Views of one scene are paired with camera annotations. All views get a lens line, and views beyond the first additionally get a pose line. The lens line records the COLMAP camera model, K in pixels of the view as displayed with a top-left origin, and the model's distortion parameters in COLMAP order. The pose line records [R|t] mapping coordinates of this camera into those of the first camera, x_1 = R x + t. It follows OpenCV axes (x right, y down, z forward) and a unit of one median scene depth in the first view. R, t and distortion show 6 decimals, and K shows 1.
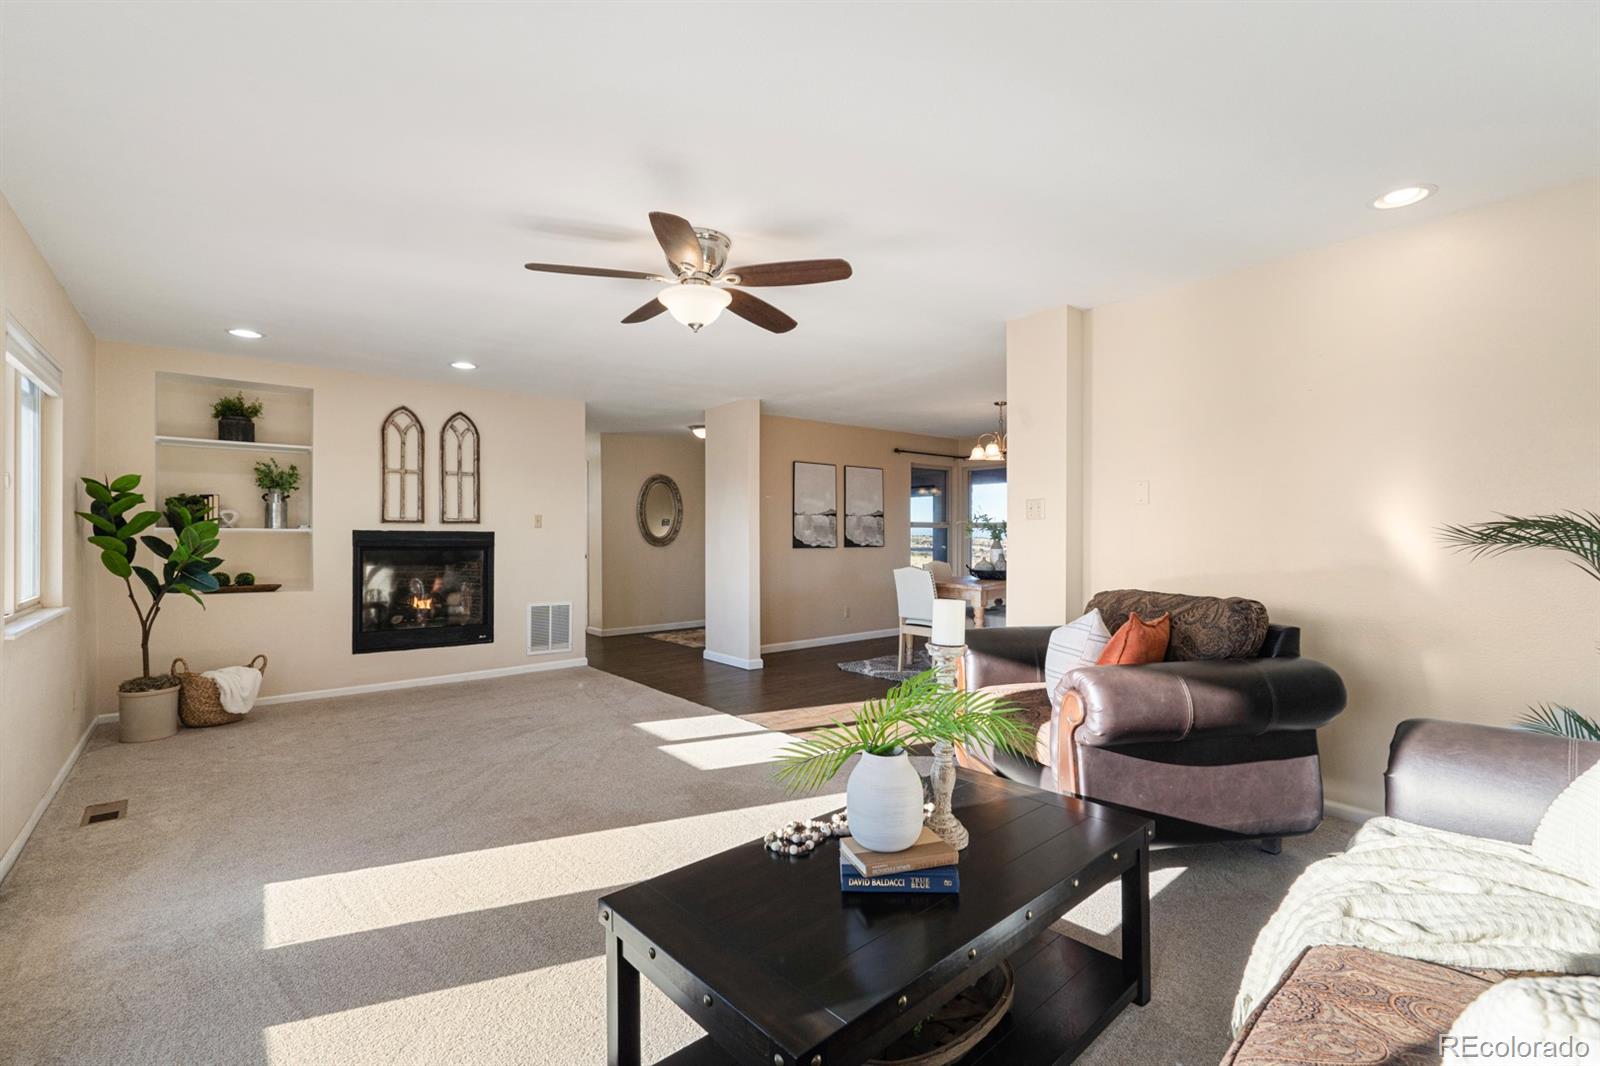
lens RADIAL K [[708.7, 0, 795.7], [0, 708.7, 535.1], [0, 0, 1]] dist [-0.003681, -0.000527]
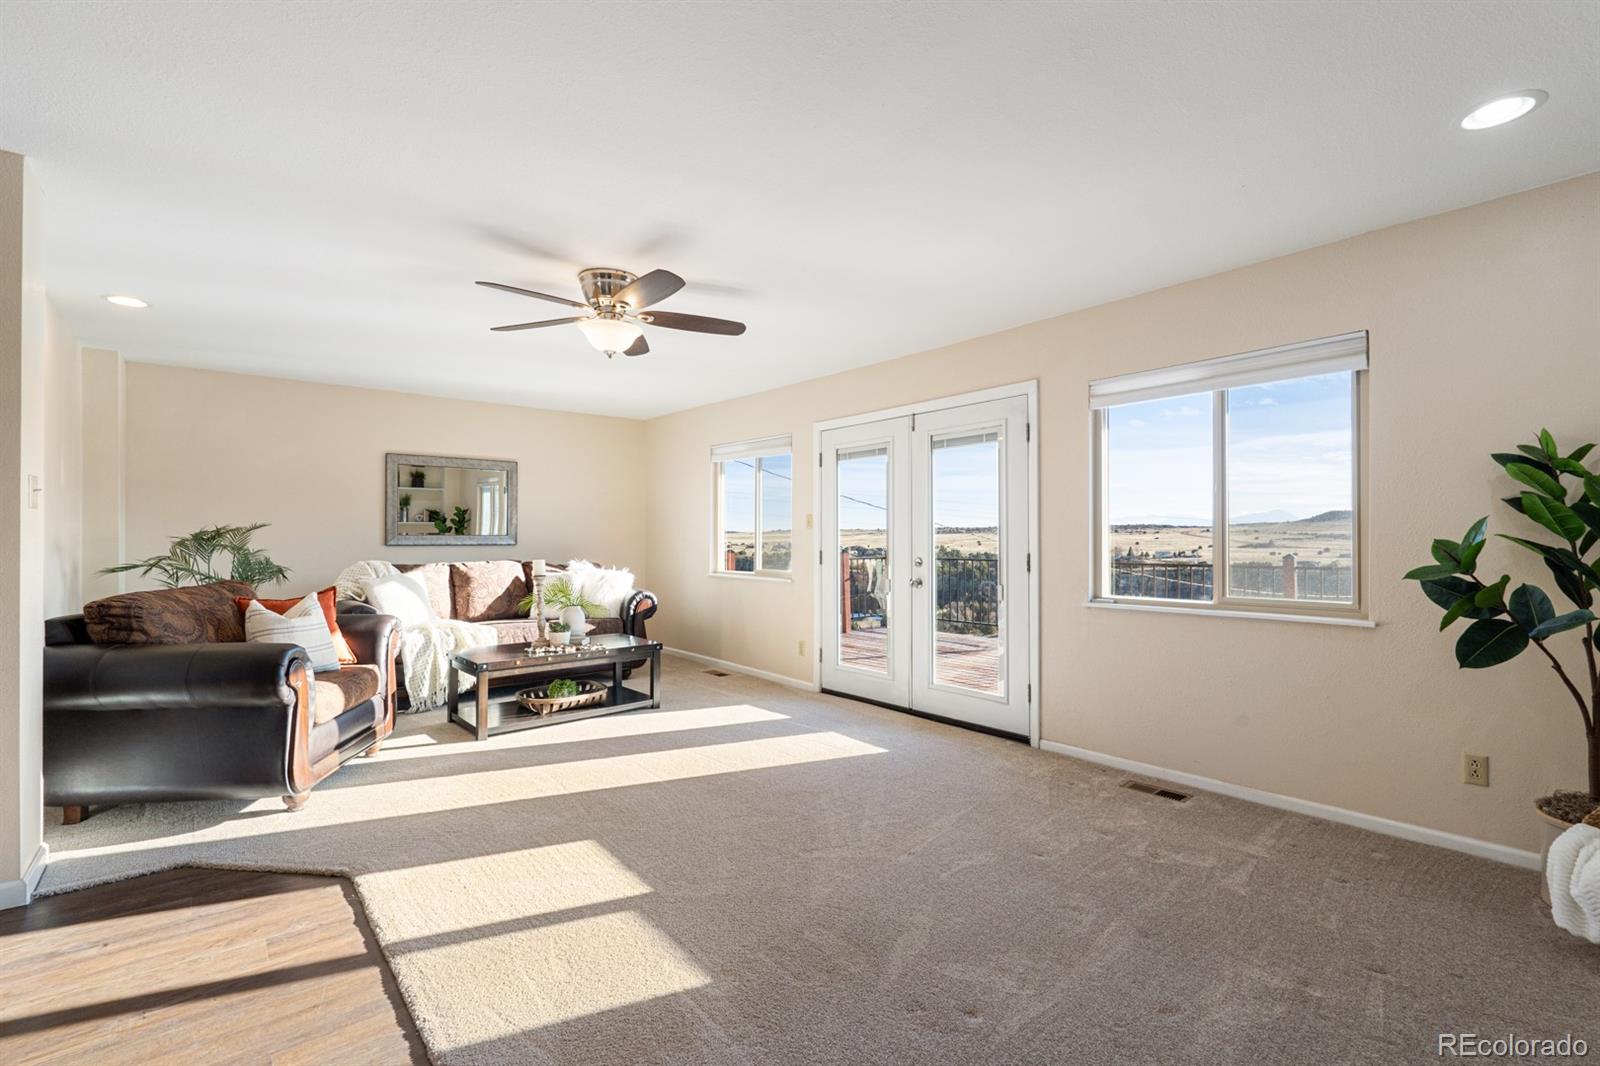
lens RADIAL K [[708.7, 0, 804.0], [0, 708.7, 541.1], [0, 0, 1]] dist [-0.003681, -0.000527]
pose [[-0.999960, -0.007472, -0.004960, -0.235656], [-0.007455, 0.999966, -0.003454, 0.009900], [0.004985, -0.003417, -0.999982, 1.141422]]
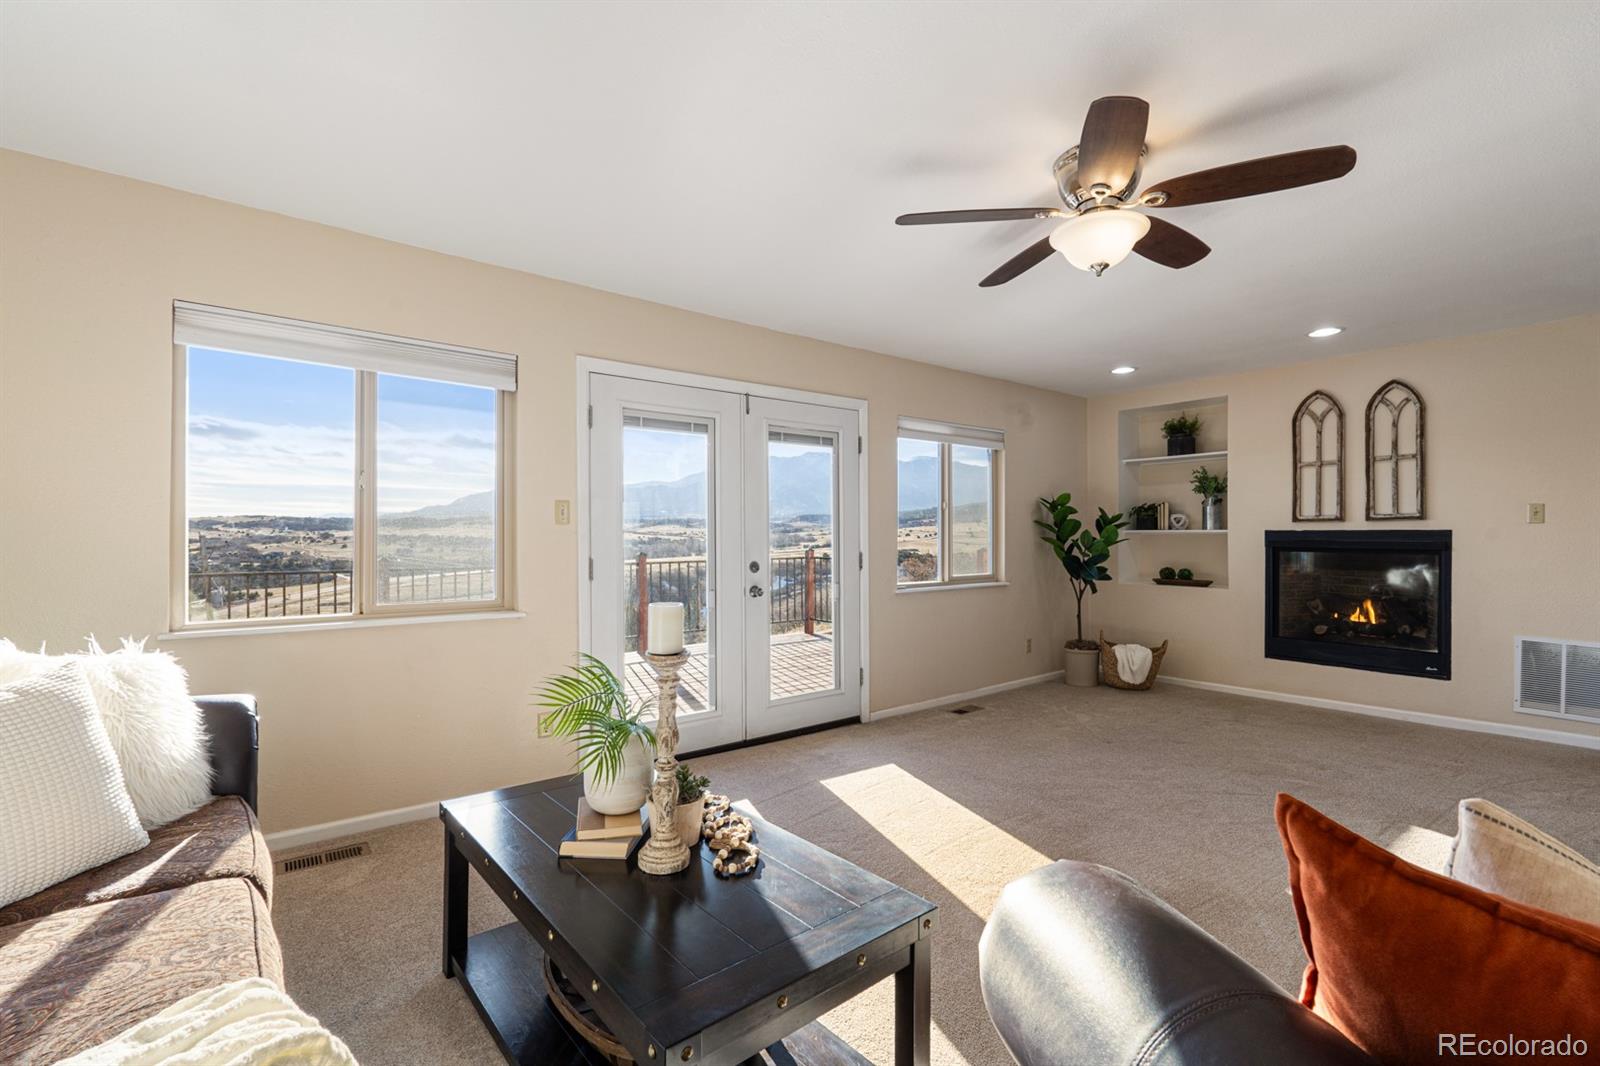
lens RADIAL K [[708.7, 0, 805.6], [0, 708.7, 535.9], [0, 0, 1]] dist [-0.003681, -0.000527]
pose [[-0.026653, -0.004521, -0.999635, 0.350157], [0.003894, 0.999982, -0.004626, 0.002387], [0.999637, -0.004016, -0.026635, 0.375196]]
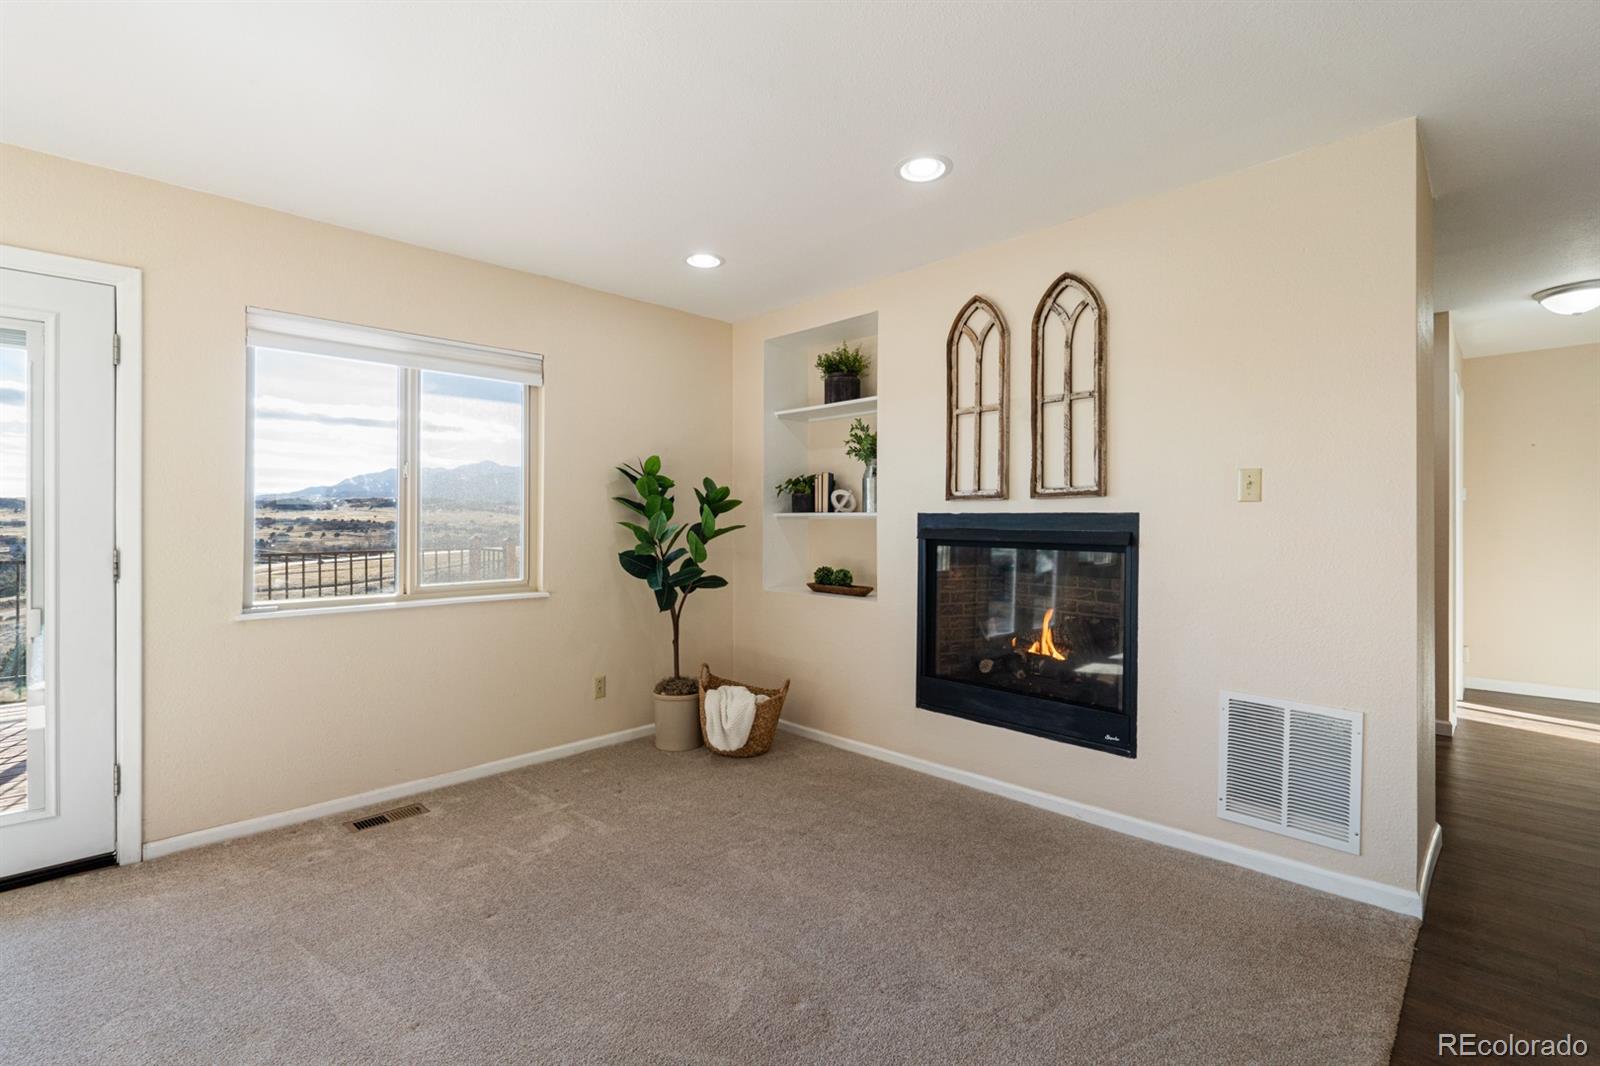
lens RADIAL K [[708.7, 0, 810.5], [0, 708.7, 523.5], [0, 0, 1]] dist [-0.003681, -0.000527]
pose [[0.090314, -0.000609, -0.995913, 0.004346], [0.000513, 1.000000, -0.000565, 0.002122], [0.995913, -0.000460, 0.090314, 0.808437]]
